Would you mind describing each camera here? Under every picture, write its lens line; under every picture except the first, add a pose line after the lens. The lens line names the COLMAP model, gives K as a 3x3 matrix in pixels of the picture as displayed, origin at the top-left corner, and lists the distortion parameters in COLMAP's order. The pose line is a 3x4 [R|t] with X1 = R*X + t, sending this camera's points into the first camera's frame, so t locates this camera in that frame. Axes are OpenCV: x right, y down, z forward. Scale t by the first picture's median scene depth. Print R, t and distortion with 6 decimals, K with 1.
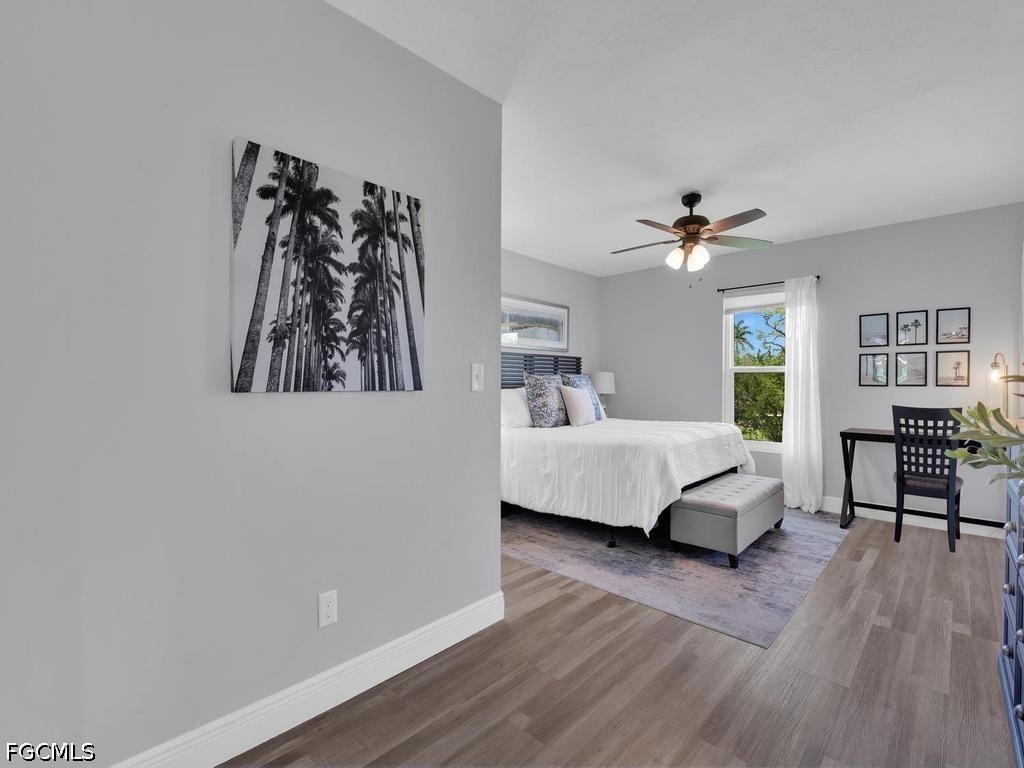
lens RADIAL K [[470.1, 0, 515.8], [0, 470.1, 386.5], [0, 0, 1]] dist [-0.006759, -0.007143]
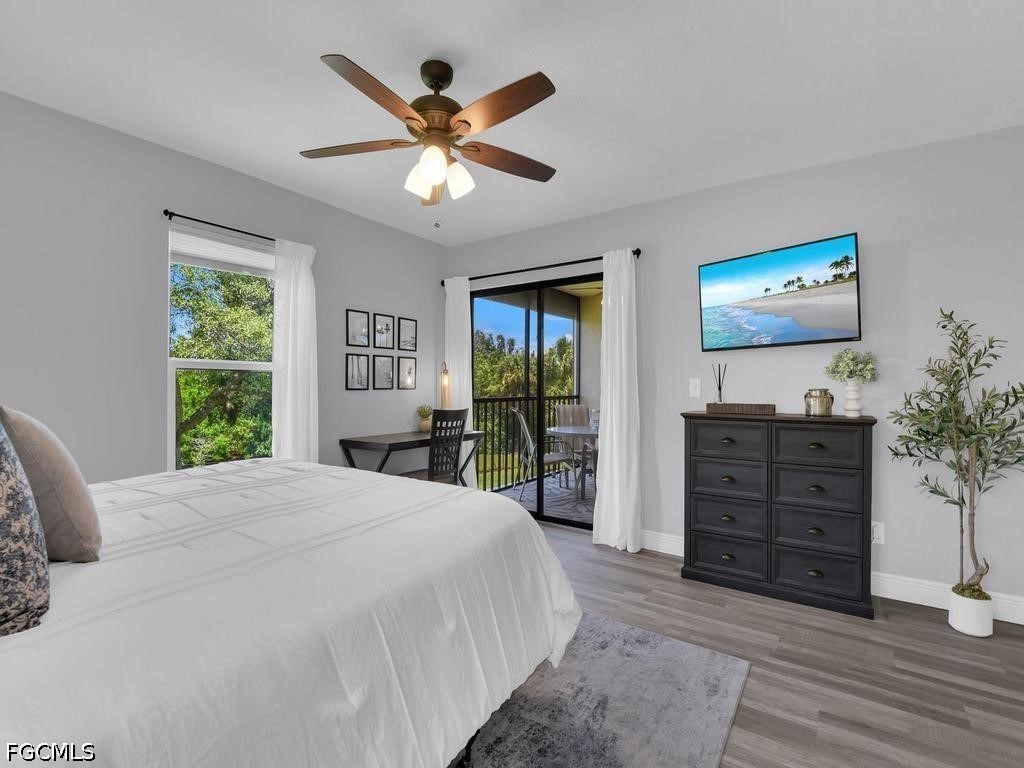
lens RADIAL K [[470.1, 0, 515.7], [0, 470.1, 382.2], [0, 0, 1]] dist [-0.006759, -0.007143]
pose [[-0.150822, 0.004654, 0.988550, -0.188850], [0.006967, 0.999969, -0.003644, -0.010990], [-0.988536, 0.006337, -0.150850, 0.879491]]
